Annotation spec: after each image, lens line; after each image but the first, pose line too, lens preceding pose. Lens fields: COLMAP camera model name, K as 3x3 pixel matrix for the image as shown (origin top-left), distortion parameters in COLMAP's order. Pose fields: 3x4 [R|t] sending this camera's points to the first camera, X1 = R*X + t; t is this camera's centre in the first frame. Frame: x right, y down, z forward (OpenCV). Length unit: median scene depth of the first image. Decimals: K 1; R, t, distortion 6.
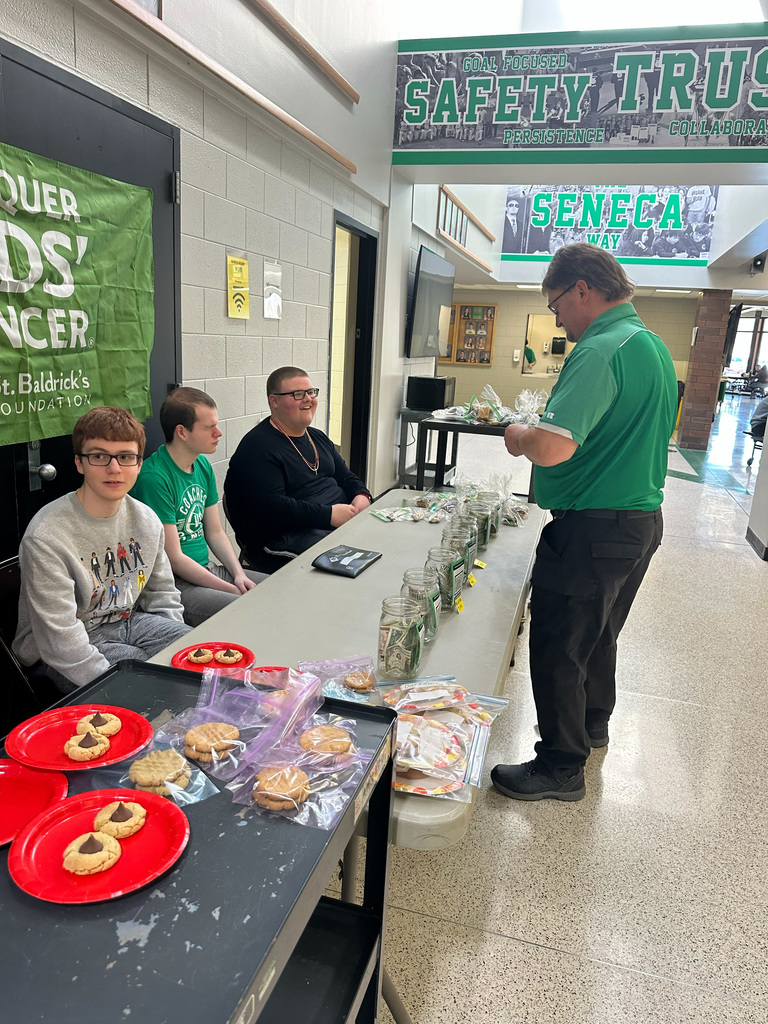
lens RADIAL K [[720.8, 0, 384.0], [0, 720.8, 512.0], [0, 0, 1]] dist [0.000531, 0.000295]
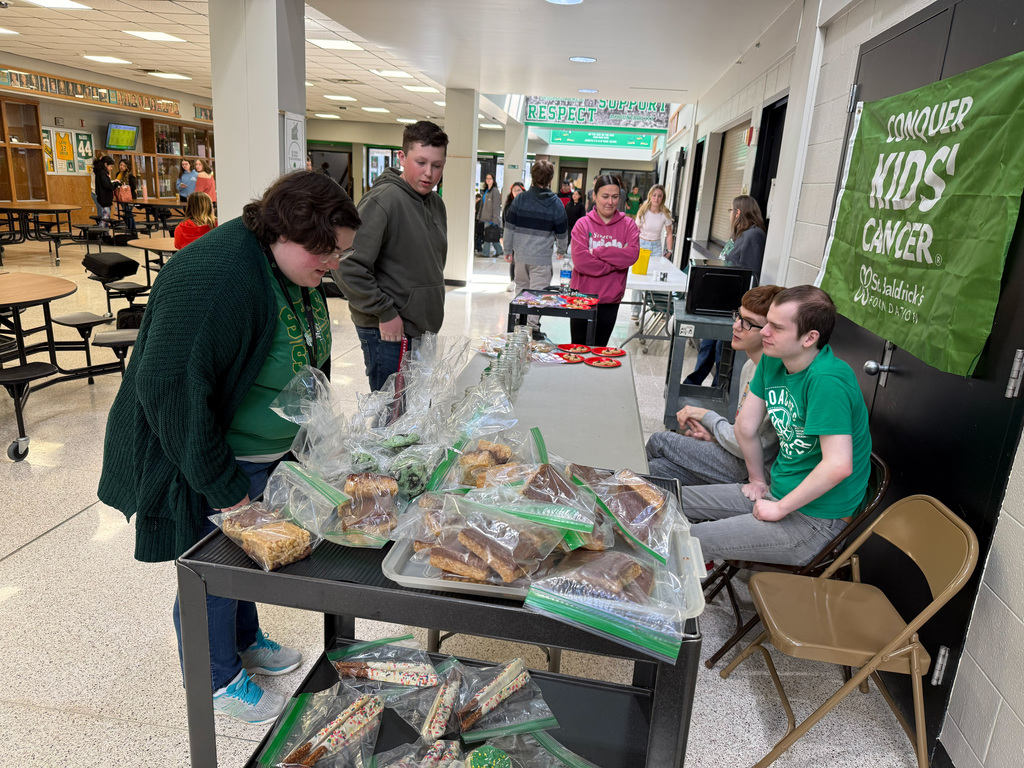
lens RADIAL K [[720.8, 0, 512.0], [0, 720.8, 384.0], [0, 0, 1]] dist [0.000531, 0.000295]
pose [[-0.982698, -0.078127, -0.167929, 0.257684], [-0.150347, 0.865995, 0.476915, -0.460862], [0.108166, 0.493911, -0.862758, 1.838184]]
